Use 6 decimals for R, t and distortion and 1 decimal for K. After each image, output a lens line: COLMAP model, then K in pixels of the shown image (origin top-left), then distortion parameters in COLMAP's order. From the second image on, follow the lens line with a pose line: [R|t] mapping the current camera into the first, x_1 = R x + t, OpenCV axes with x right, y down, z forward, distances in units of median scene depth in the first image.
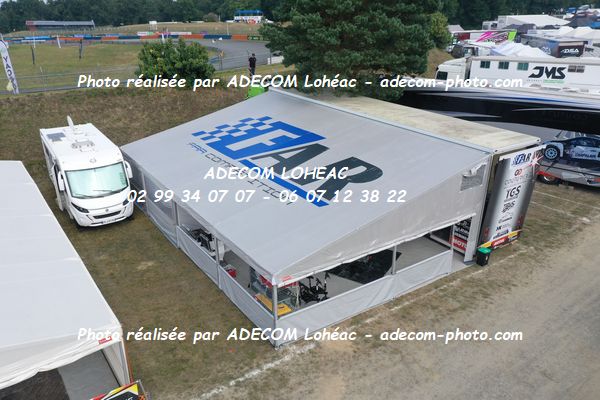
lens RADIAL K [[478.8, 0, 300.0], [0, 478.8, 200.0], [0, 0, 1]] dist [0.013219, 0.004637]
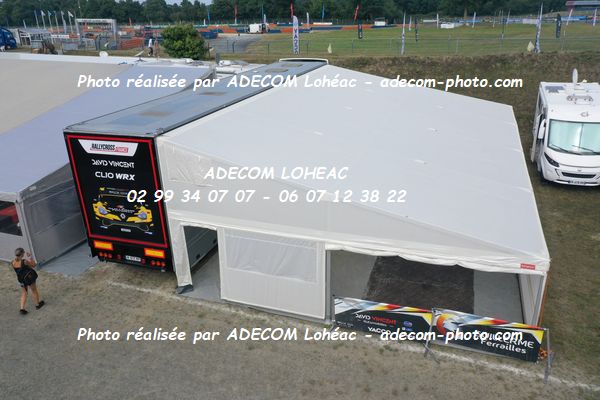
lens RADIAL K [[478.8, 0, 300.0], [0, 478.8, 200.0], [0, 0, 1]] dist [0.013219, 0.004637]
pose [[0.570840, 0.299128, -0.764633, 0.006482], [-0.278268, 0.946642, 0.162588, 0.077409], [0.772469, 0.119961, 0.623620, 0.039157]]
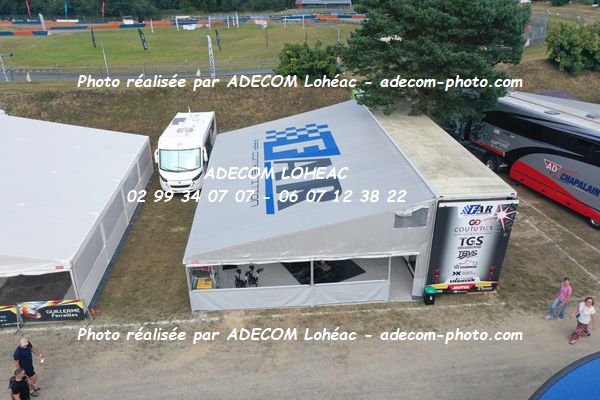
lens RADIAL K [[478.8, 0, 300.0], [0, 478.8, 200.0], [0, 0, 1]] dist [0.013219, 0.004637]
pose [[0.865419, 0.197708, -0.460393, 0.534990], [-0.174582, 0.980261, 0.092787, -0.119006], [0.469650, 0.000077, 0.882853, -0.020943]]
